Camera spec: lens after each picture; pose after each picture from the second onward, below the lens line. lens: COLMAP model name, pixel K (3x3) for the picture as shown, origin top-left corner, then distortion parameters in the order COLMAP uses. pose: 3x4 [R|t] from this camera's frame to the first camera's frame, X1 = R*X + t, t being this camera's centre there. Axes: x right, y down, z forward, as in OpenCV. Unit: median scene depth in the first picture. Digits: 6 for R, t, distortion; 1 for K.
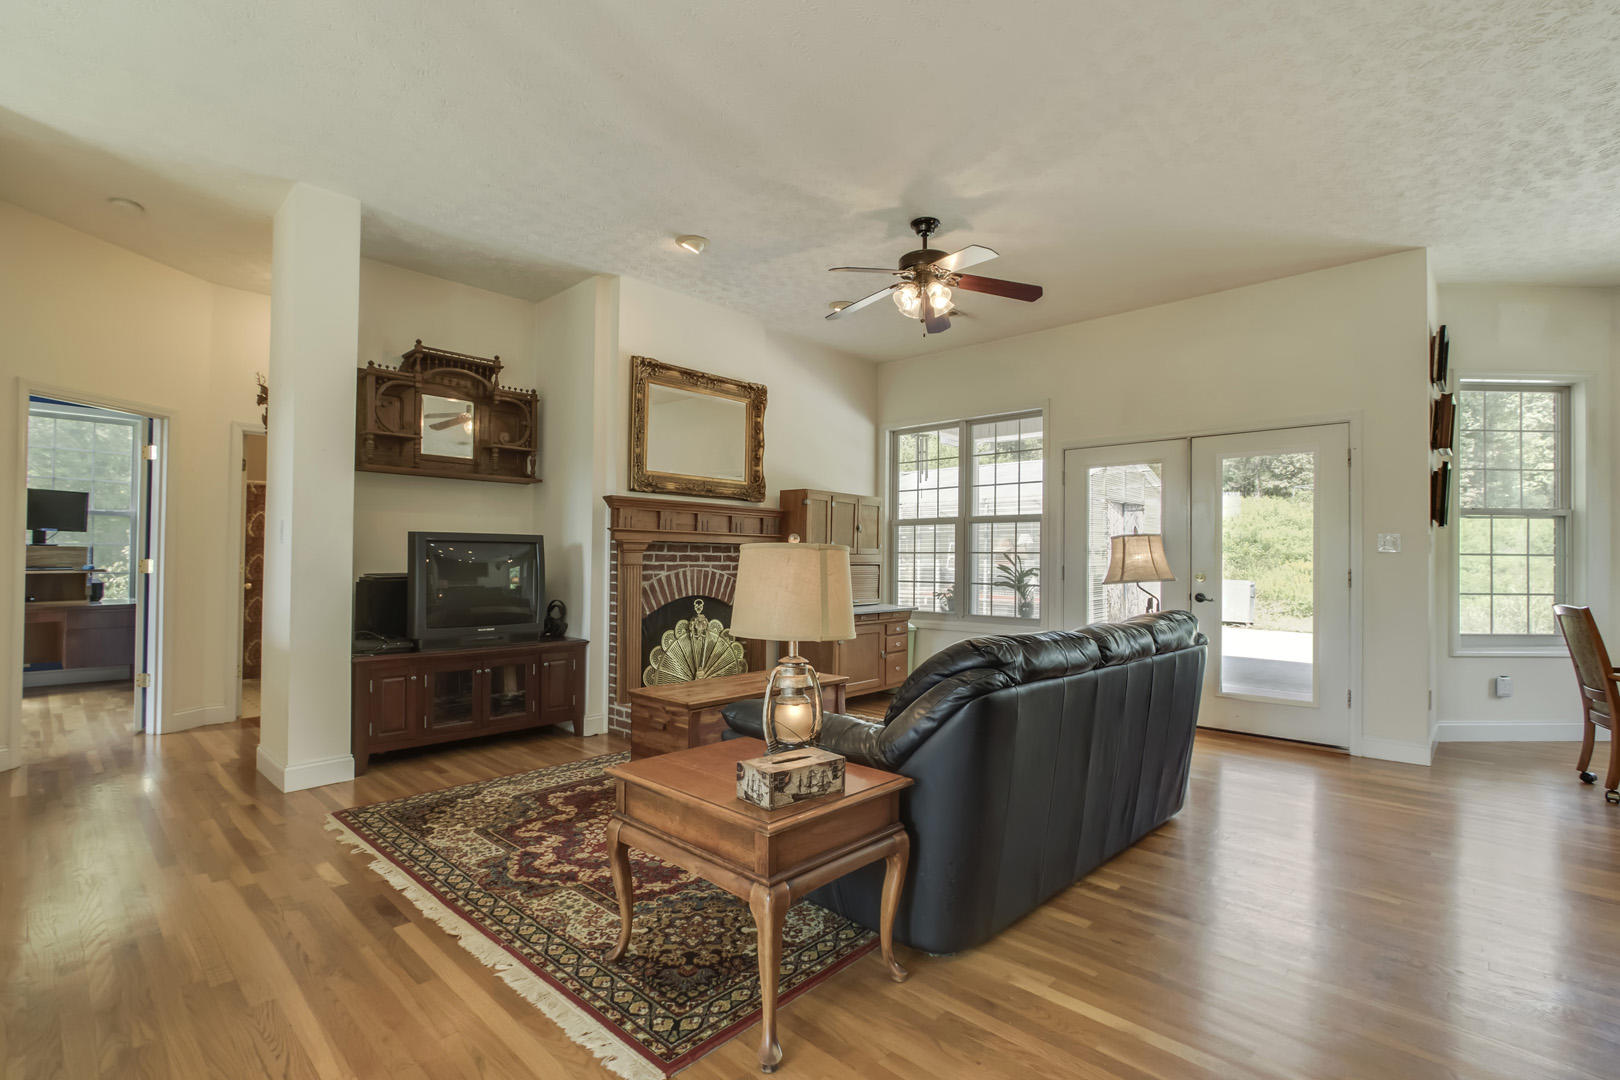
lens RADIAL K [[746.0, 0, 801.7], [0, 746.0, 551.0], [0, 0, 1]] dist [-0.015210, 0.004345]
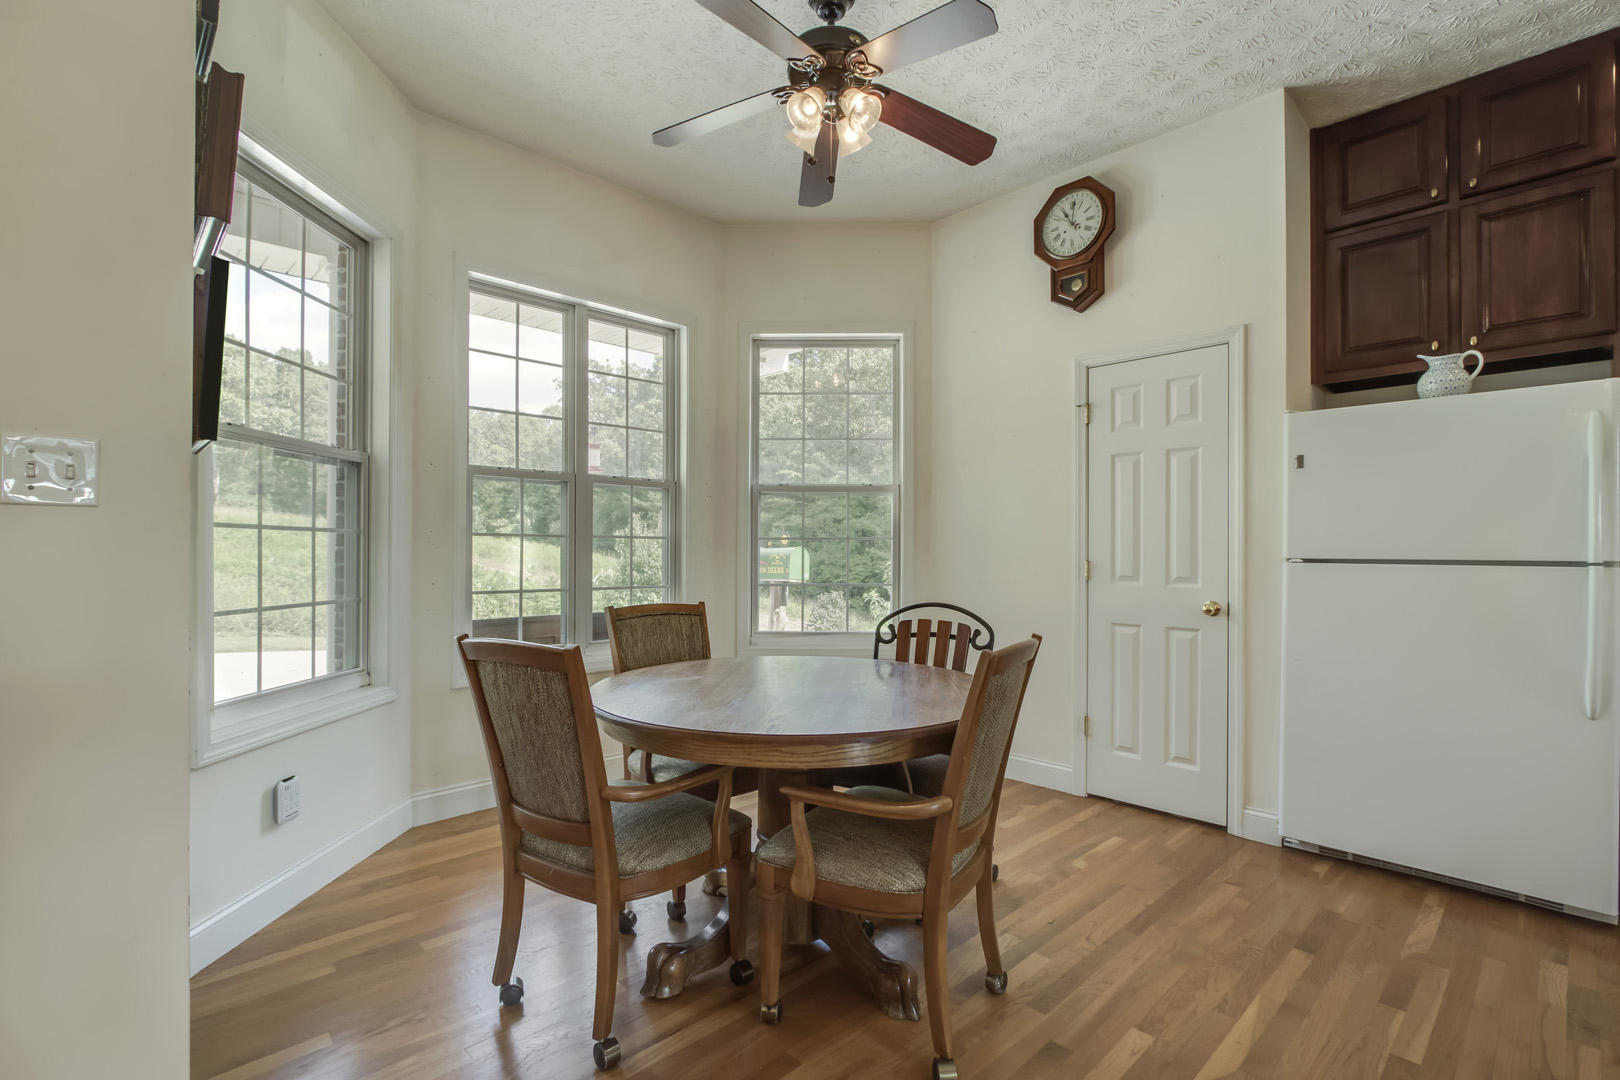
lens RADIAL K [[746.0, 0, 801.6], [0, 746.0, 550.5], [0, 0, 1]] dist [-0.015210, 0.004345]
pose [[0.047776, -0.006137, 0.998839, 0.488877], [-0.015241, 0.999860, 0.006872, 0.012505], [-0.998742, -0.015551, 0.047676, 0.649446]]
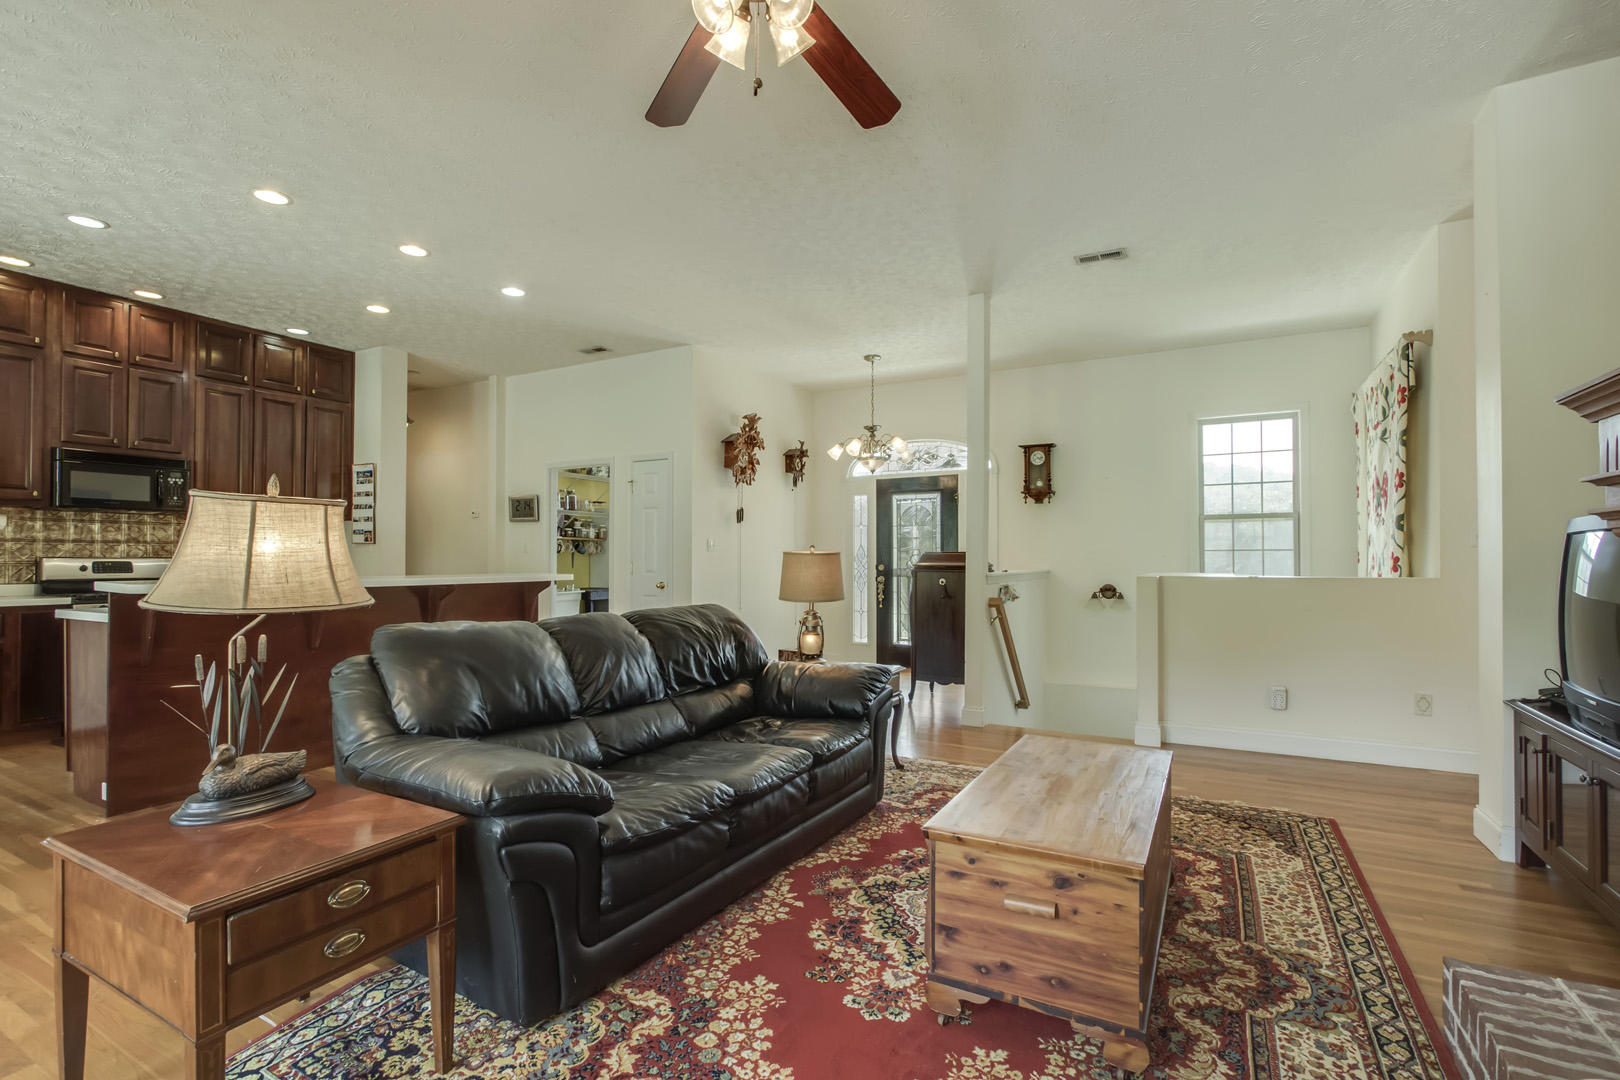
lens RADIAL K [[746.0, 0, 803.1], [0, 746.0, 550.4], [0, 0, 1]] dist [-0.015210, 0.004345]
pose [[-0.968268, -0.012930, -0.249579, 0.211703], [-0.007157, 0.999686, -0.024023, 0.015862], [0.249812, -0.021474, -0.968056, 1.241516]]
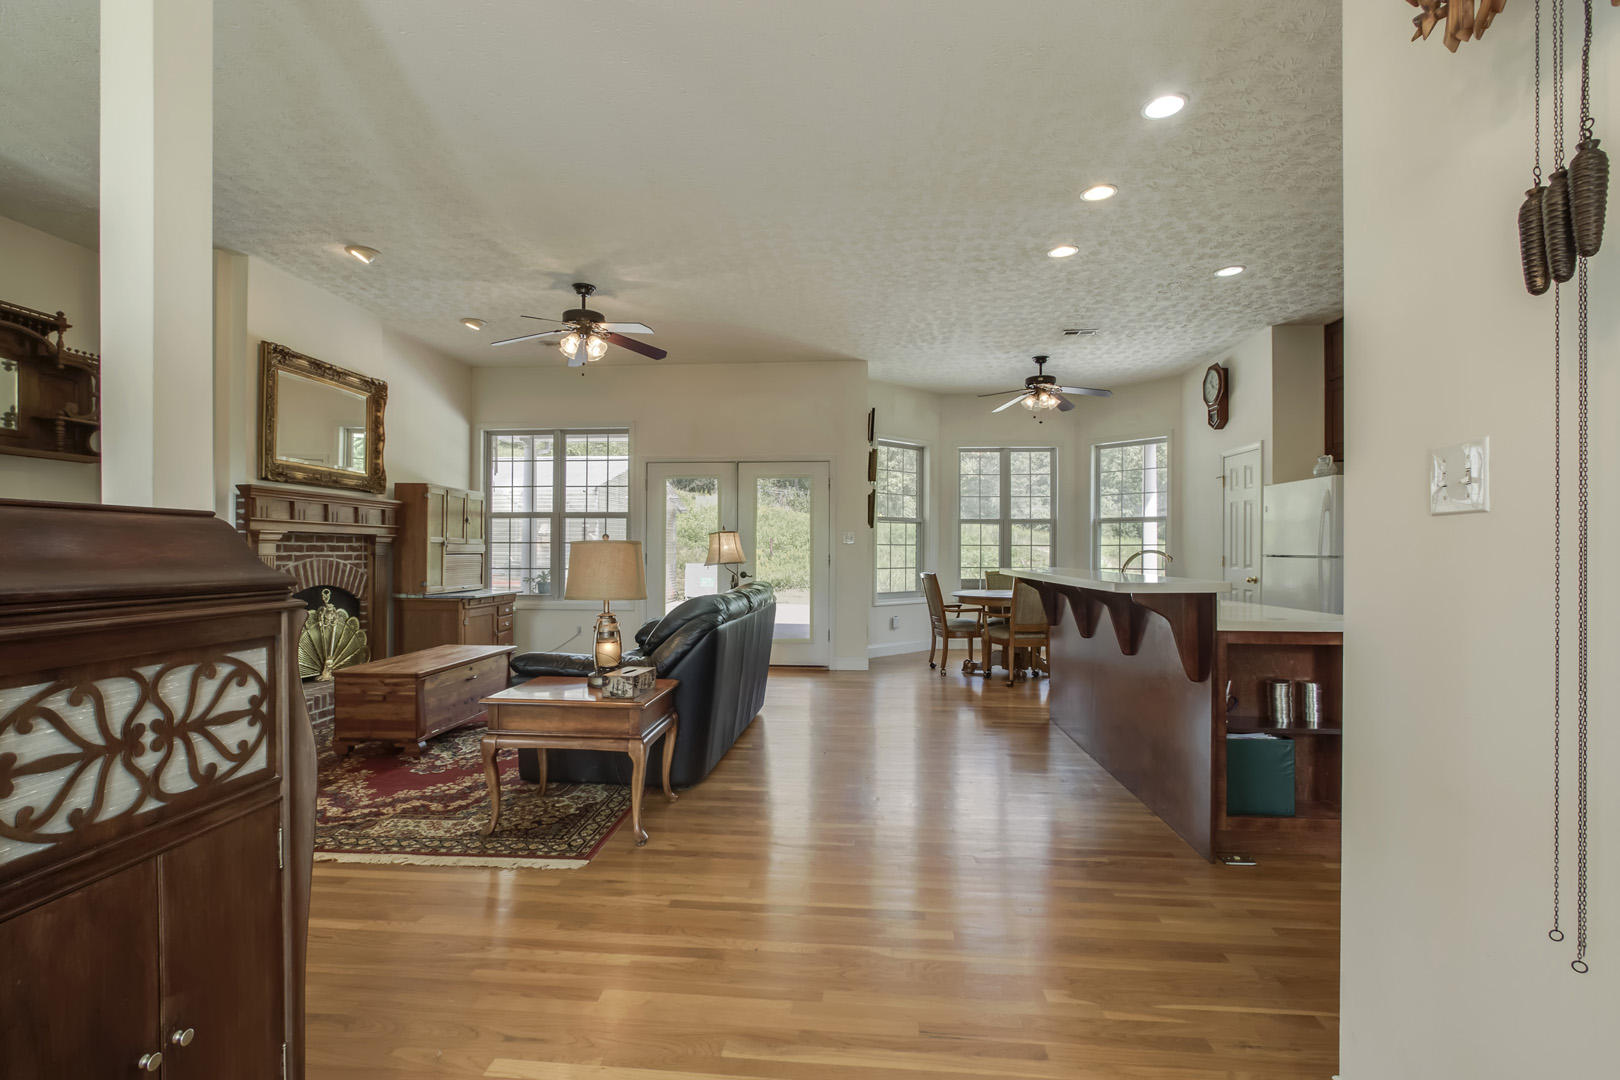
lens RADIAL K [[746.0, 0, 802.2], [0, 746.0, 548.4], [0, 0, 1]] dist [-0.015210, 0.004345]
pose [[0.780289, -0.003679, 0.625409, -0.291938], [-0.004392, 0.999926, 0.011361, -0.005028], [-0.625404, -0.011612, 0.780215, -0.204146]]
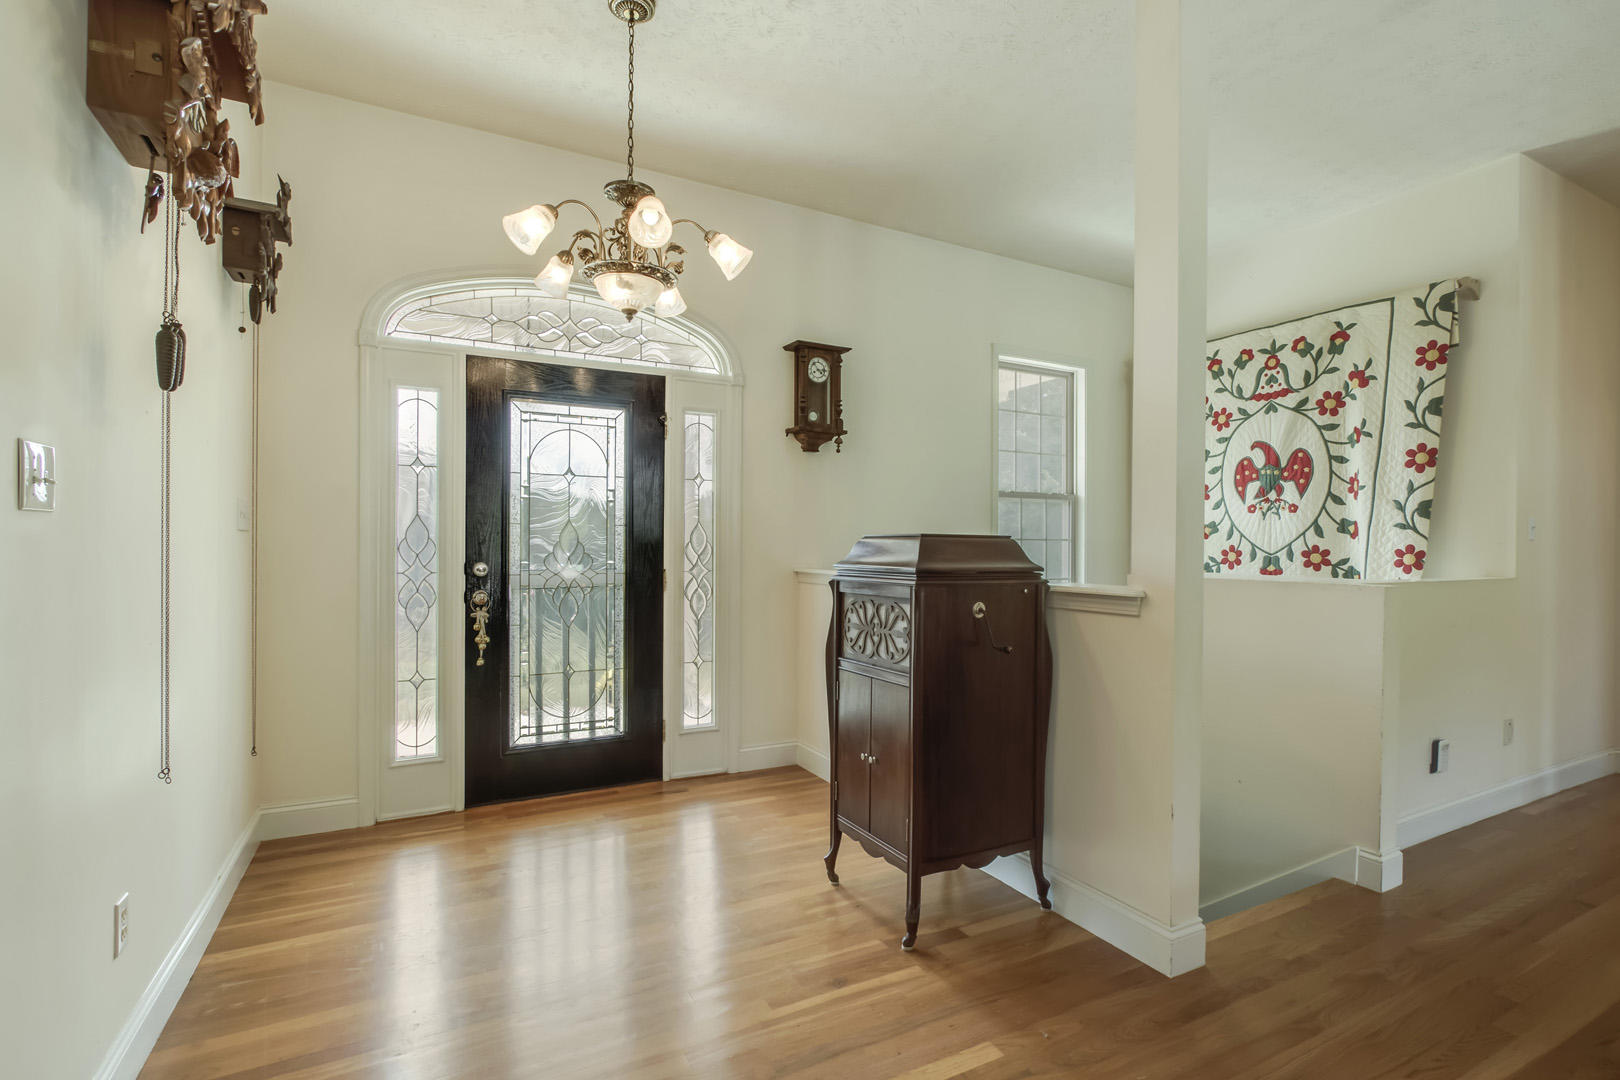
lens RADIAL K [[746.0, 0, 803.8], [0, 746.0, 550.0], [0, 0, 1]] dist [-0.015210, 0.004345]
pose [[-0.322825, -0.008414, -0.946421, 0.183947], [0.001544, 0.999954, -0.009416, 0.001373], [0.946457, -0.004501, -0.322797, 0.181714]]
